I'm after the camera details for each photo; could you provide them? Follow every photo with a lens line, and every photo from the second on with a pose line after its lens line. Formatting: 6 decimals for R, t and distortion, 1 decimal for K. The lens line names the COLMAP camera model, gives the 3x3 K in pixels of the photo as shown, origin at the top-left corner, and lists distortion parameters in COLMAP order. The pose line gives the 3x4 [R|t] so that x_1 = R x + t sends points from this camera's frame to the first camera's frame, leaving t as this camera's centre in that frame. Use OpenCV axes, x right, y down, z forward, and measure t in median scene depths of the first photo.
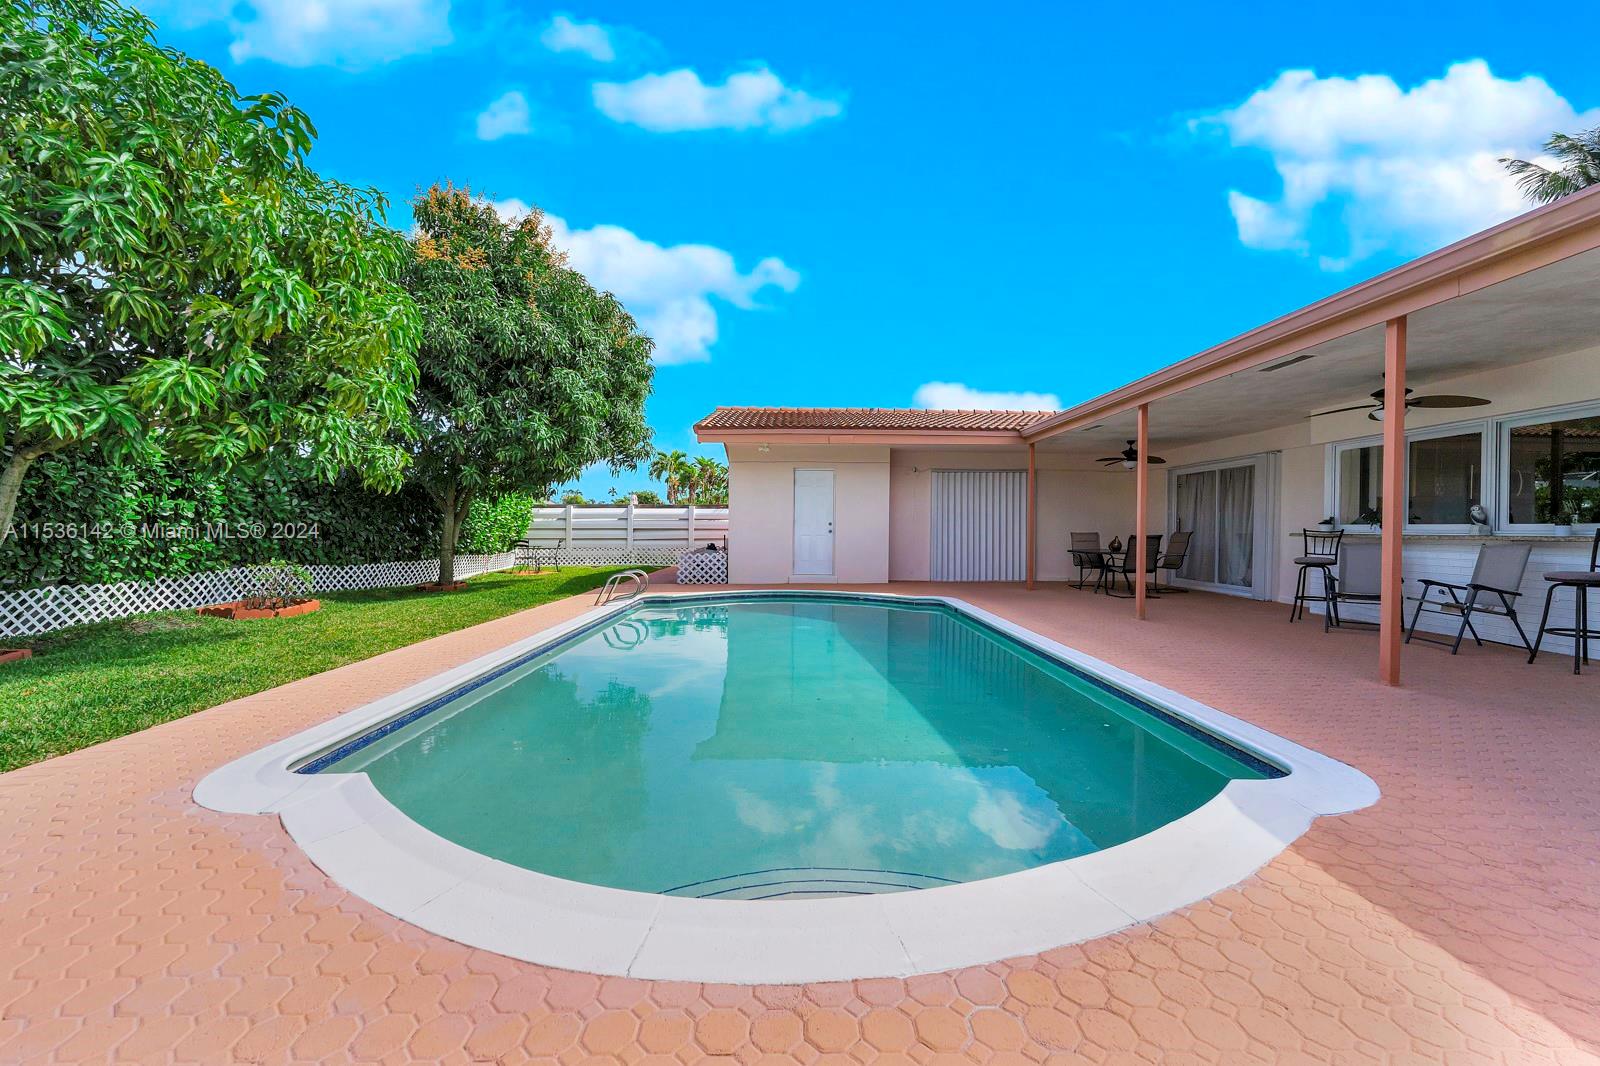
lens RADIAL K [[650.5, 0, 806.6], [0, 650.5, 534.2], [0, 0, 1]] dist [-0.002475, 0.000642]
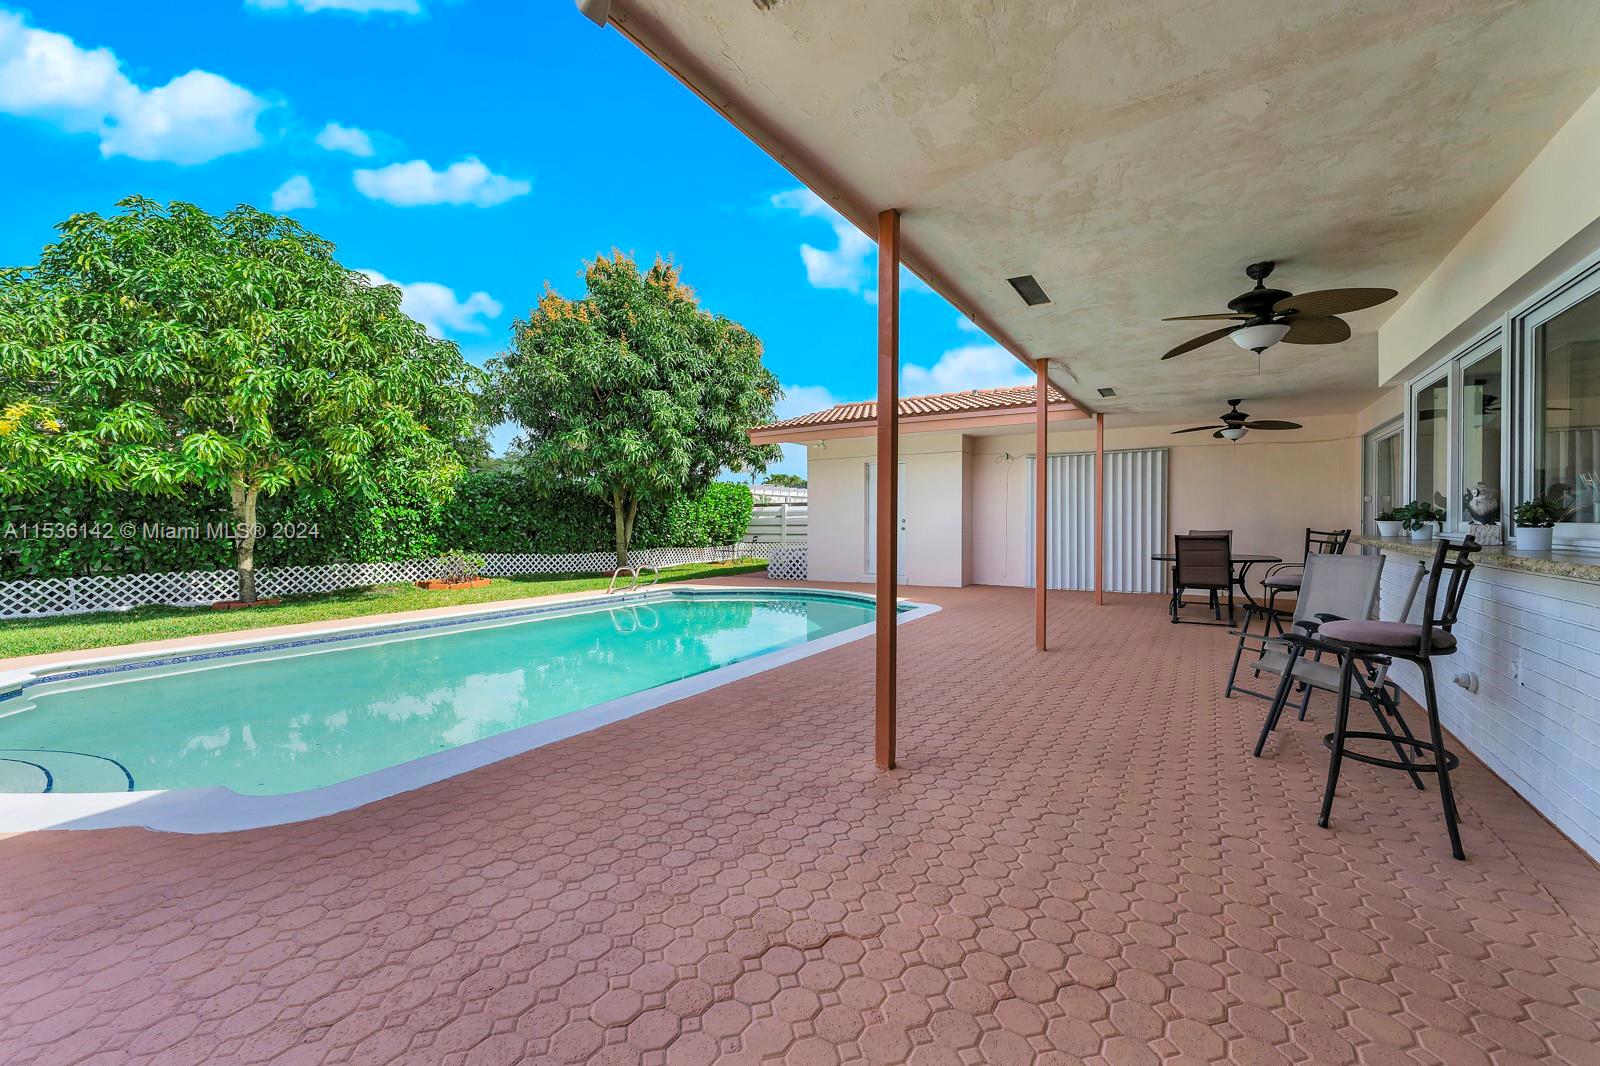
lens RADIAL K [[650.5, 0, 809.1], [0, 650.5, 527.6], [0, 0, 1]] dist [-0.002475, 0.000642]
pose [[0.842204, -0.001886, -0.539156, 0.551442], [0.001911, 0.999998, -0.000512, -0.007183], [0.539156, -0.000599, 0.842206, 0.178956]]
